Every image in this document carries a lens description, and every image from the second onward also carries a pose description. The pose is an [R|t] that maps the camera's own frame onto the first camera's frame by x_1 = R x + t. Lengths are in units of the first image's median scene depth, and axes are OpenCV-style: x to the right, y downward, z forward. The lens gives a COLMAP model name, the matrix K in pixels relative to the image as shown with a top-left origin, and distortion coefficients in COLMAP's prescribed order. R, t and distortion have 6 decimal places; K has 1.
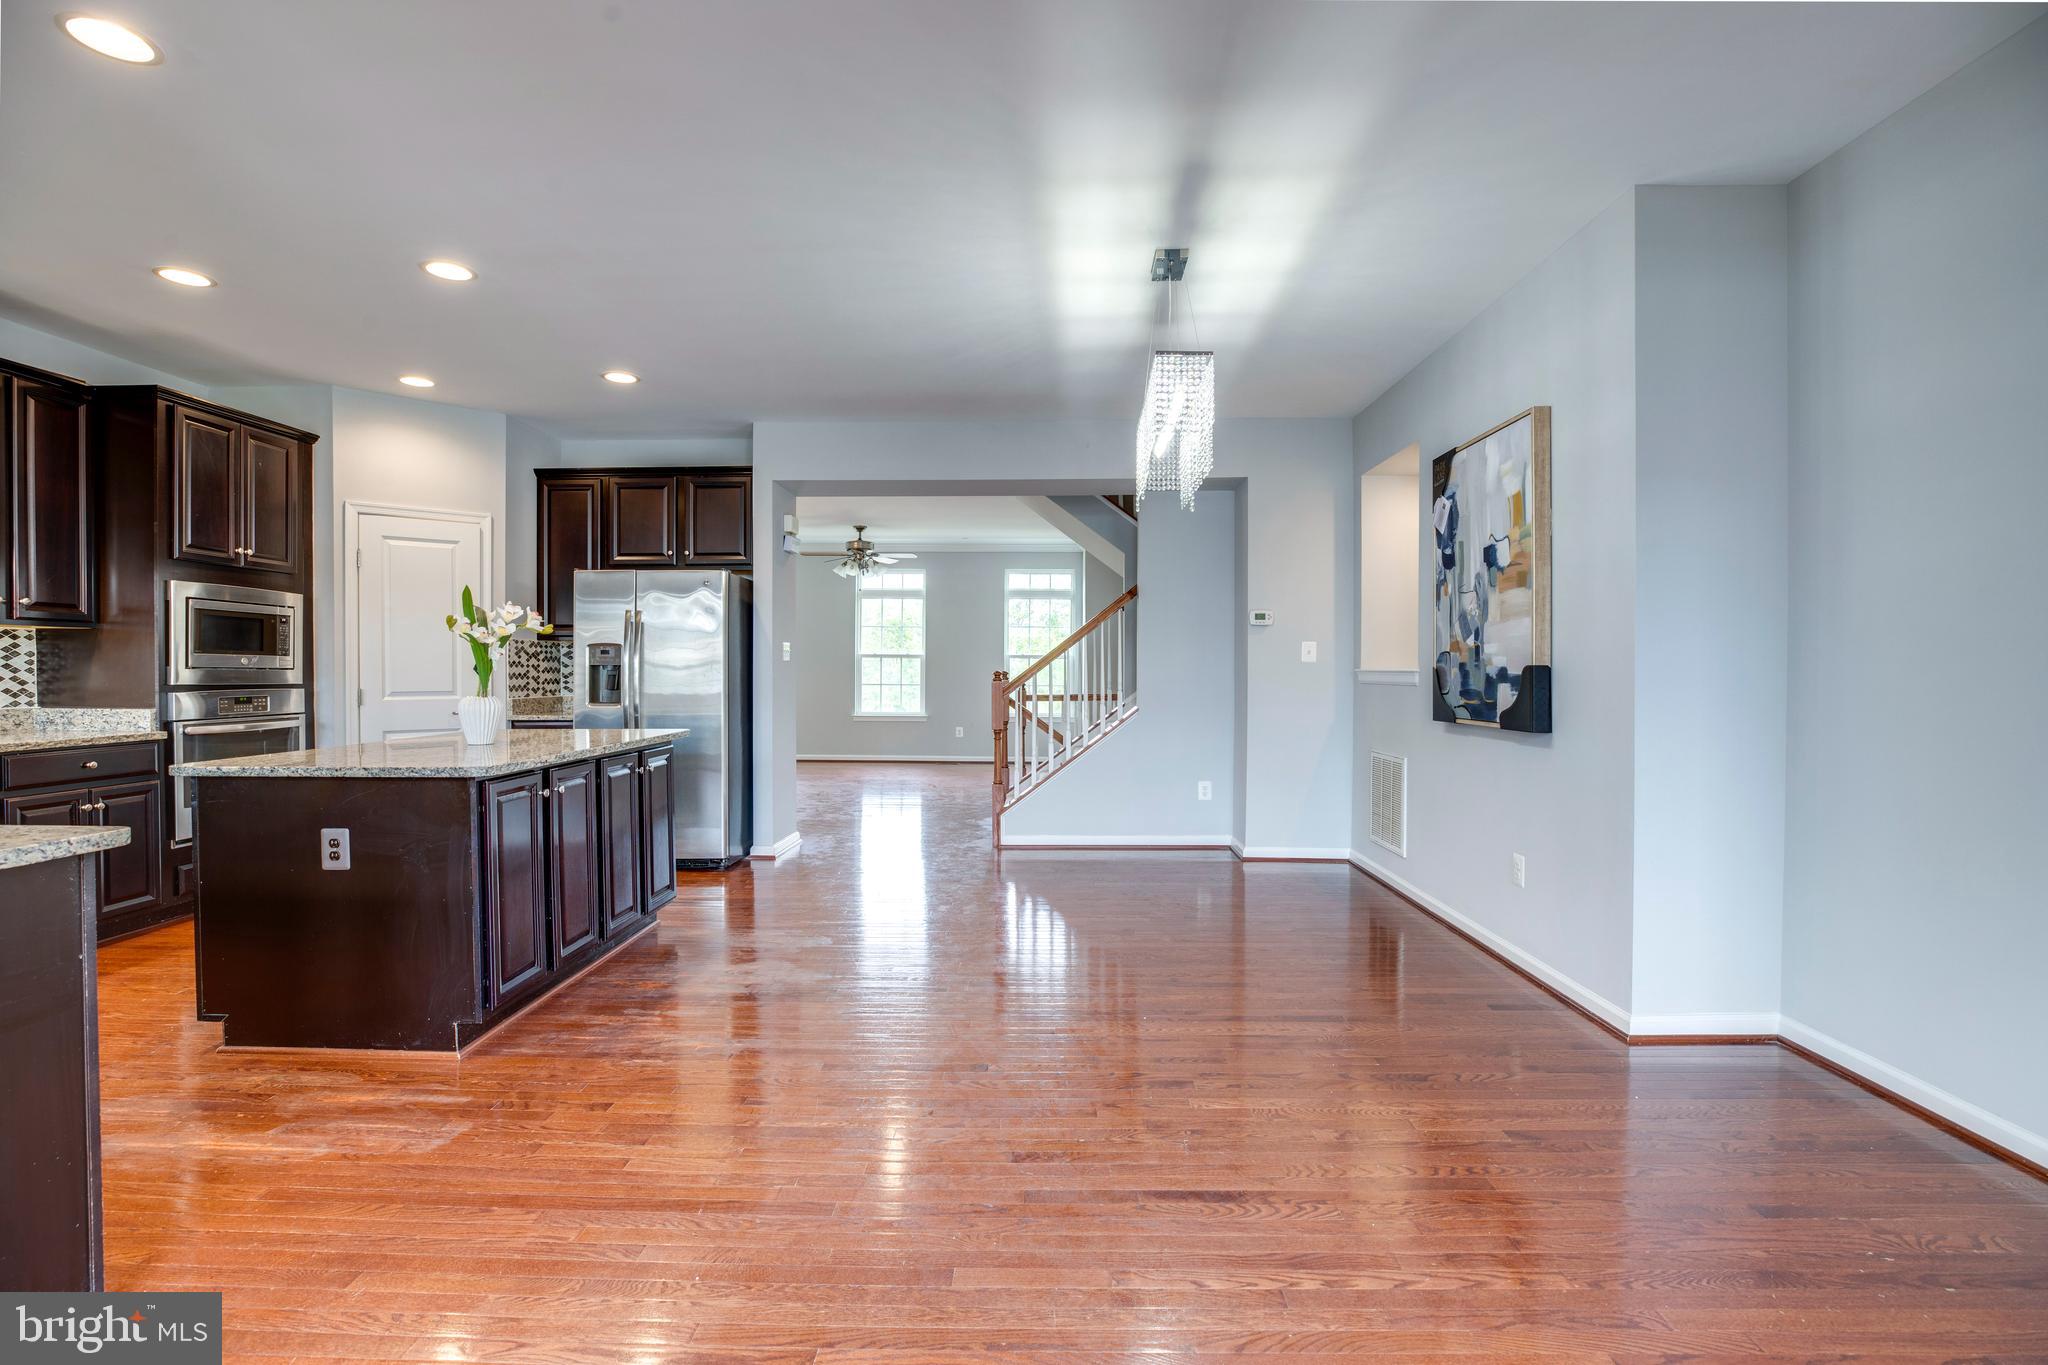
lens RADIAL K [[945.1, 0, 1024.0], [0, 945.1, 682.5], [0, 0, 1]] dist [-0.023492, 0.000671]
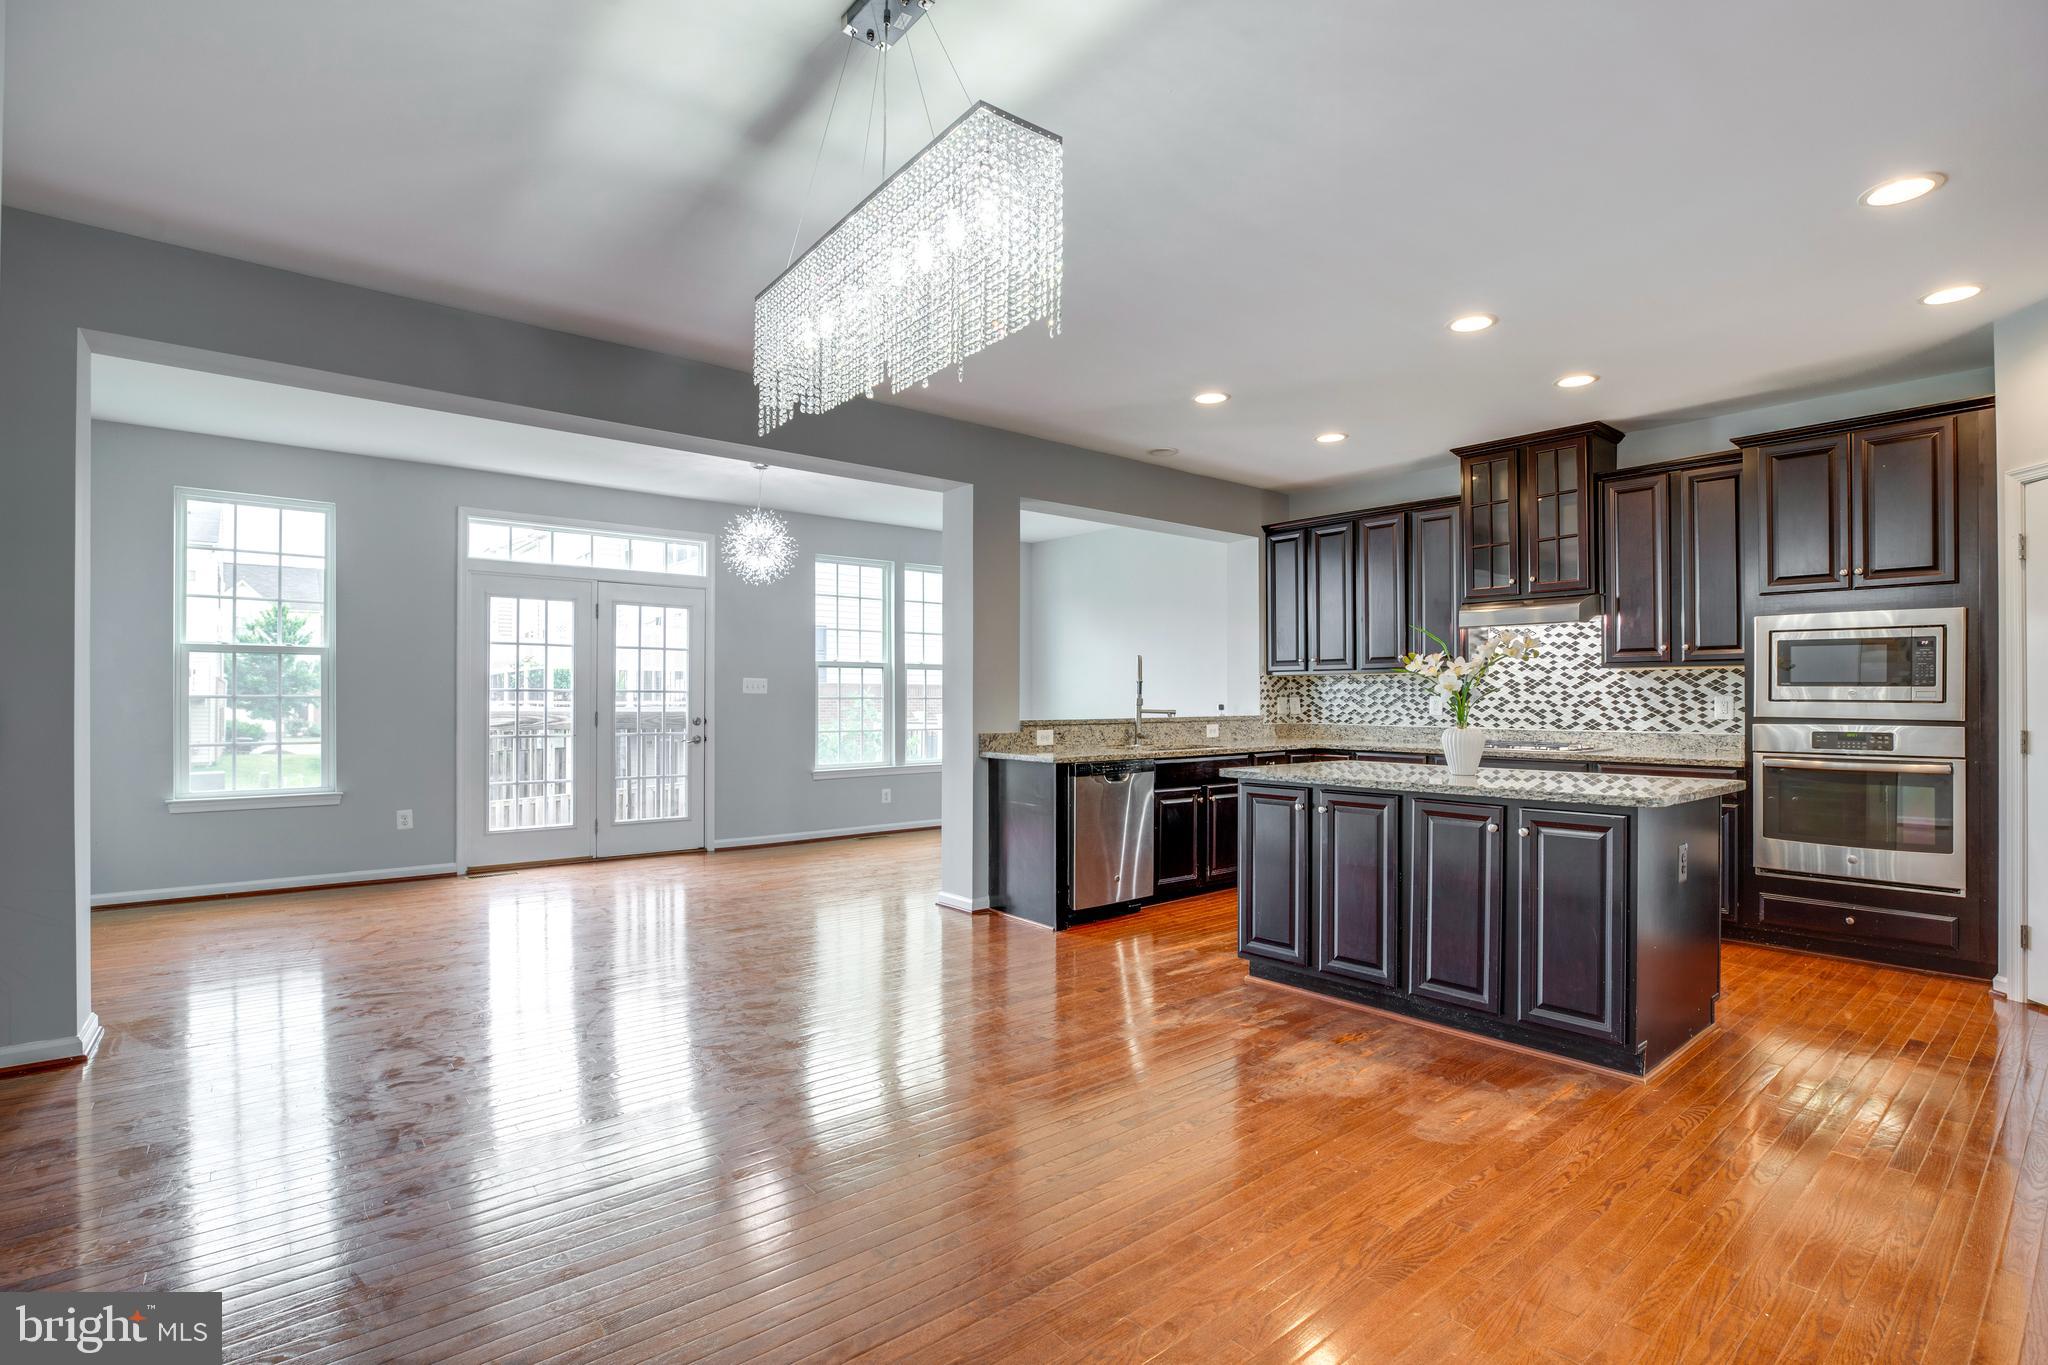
lens RADIAL K [[945.1, 0, 1024.0], [0, 945.1, 682.5], [0, 0, 1]] dist [-0.023492, 0.000671]
pose [[-0.752577, -0.015875, -0.658312, 0.347926], [-0.014032, 0.999869, -0.008070, -0.014173], [0.658354, 0.003164, -0.752702, 1.112295]]
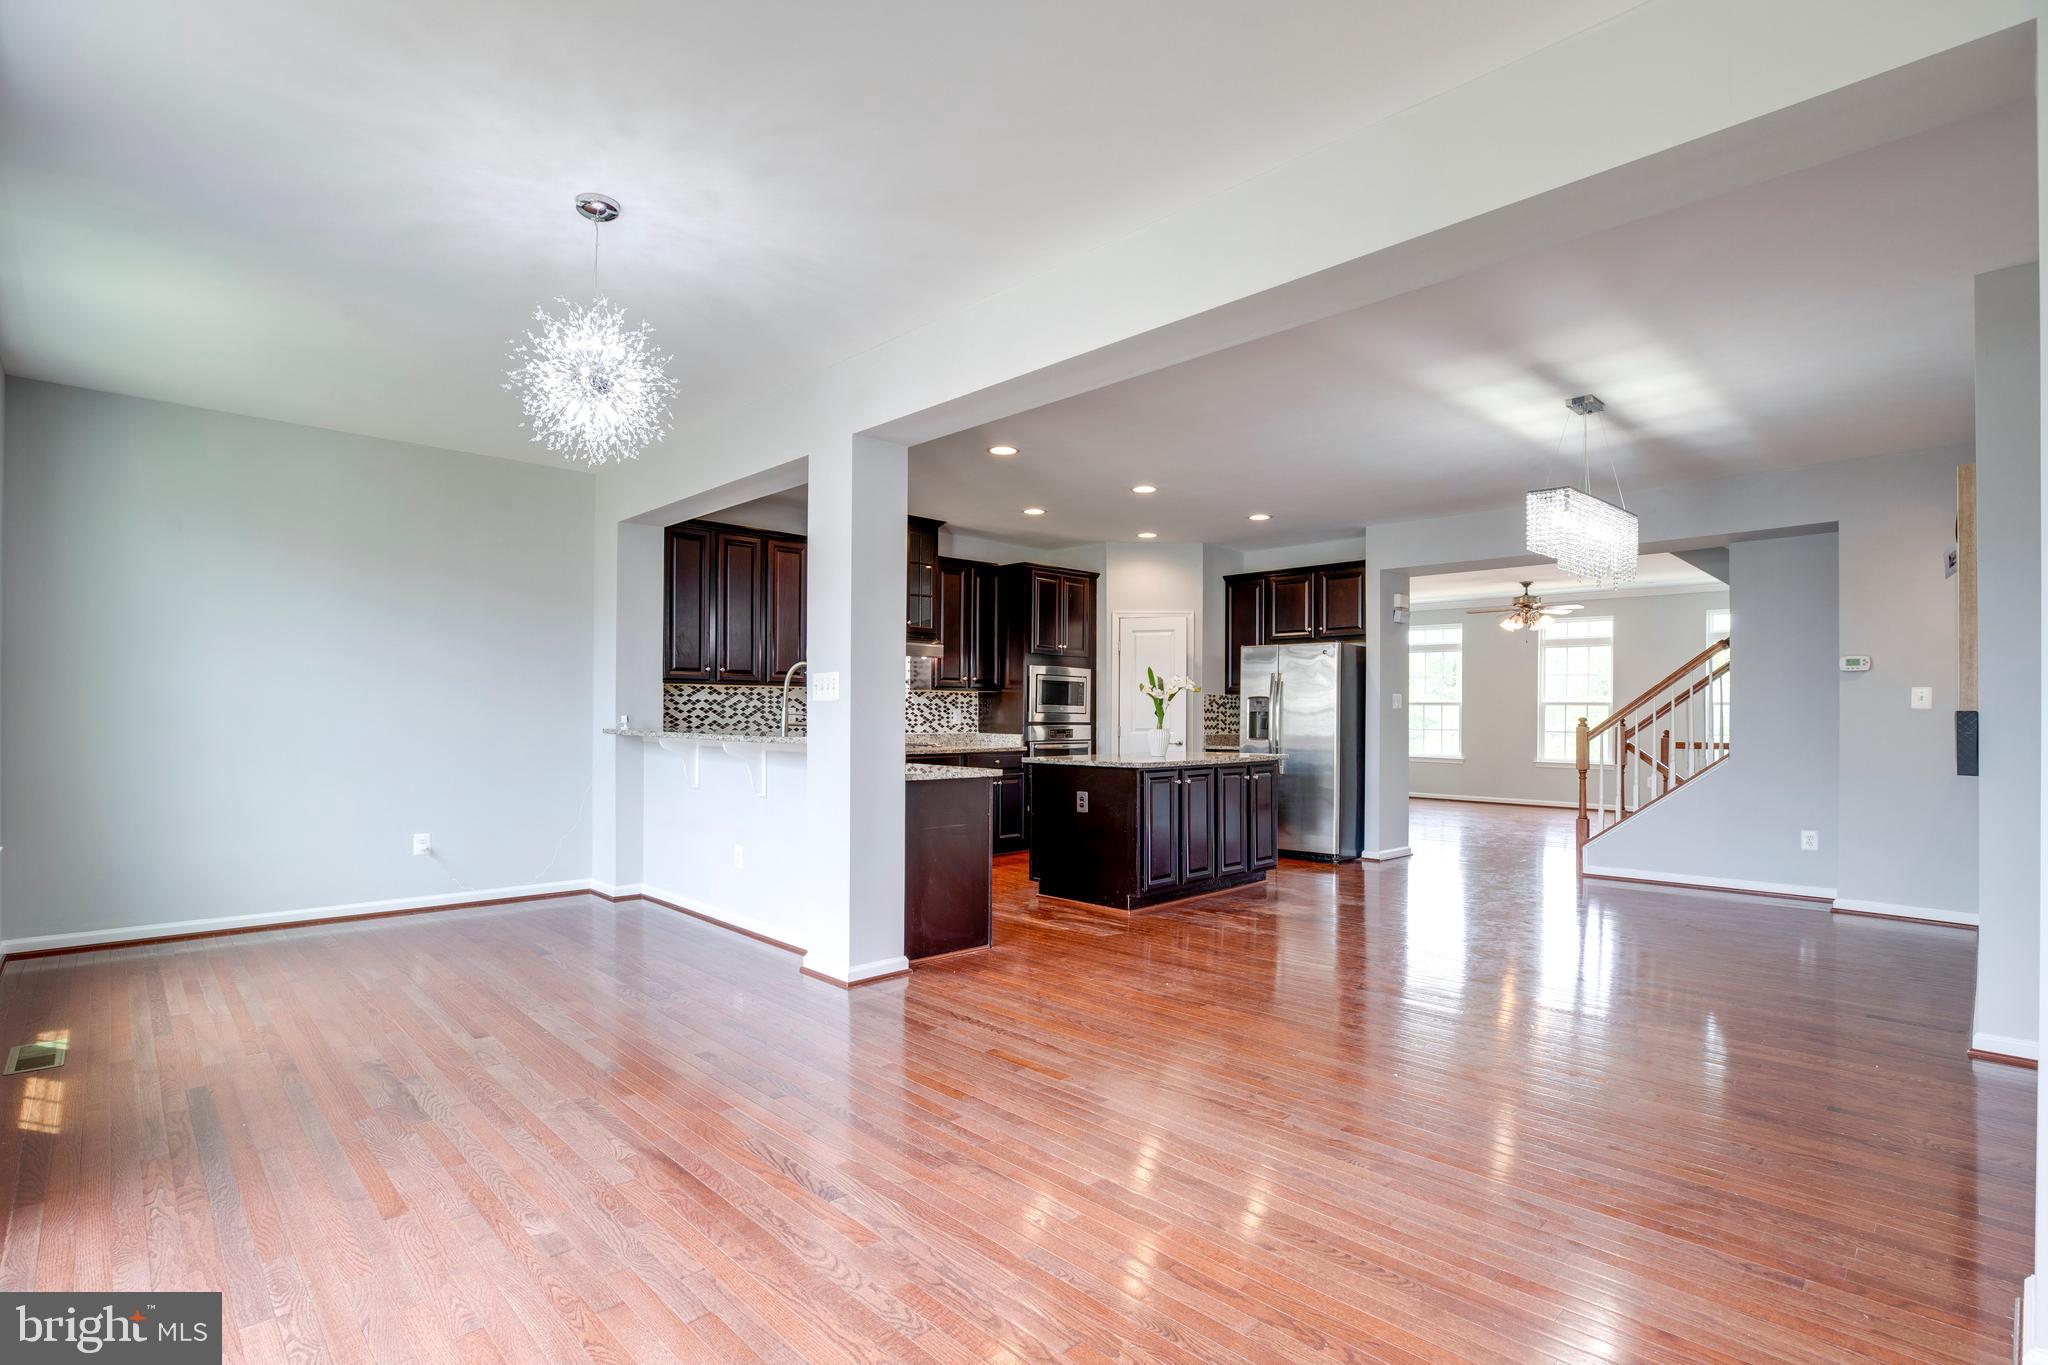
lens RADIAL K [[967.3, 0, 1033.9], [0, 967.3, 714.2], [0, 0, 1]] dist [-0.054656, 0.019691]
pose [[0.722510, 0.002082, -0.691357, 0.386652], [-0.014179, 0.999830, -0.011807, 0.009218], [0.691215, 0.018333, 0.722417, -0.359317]]
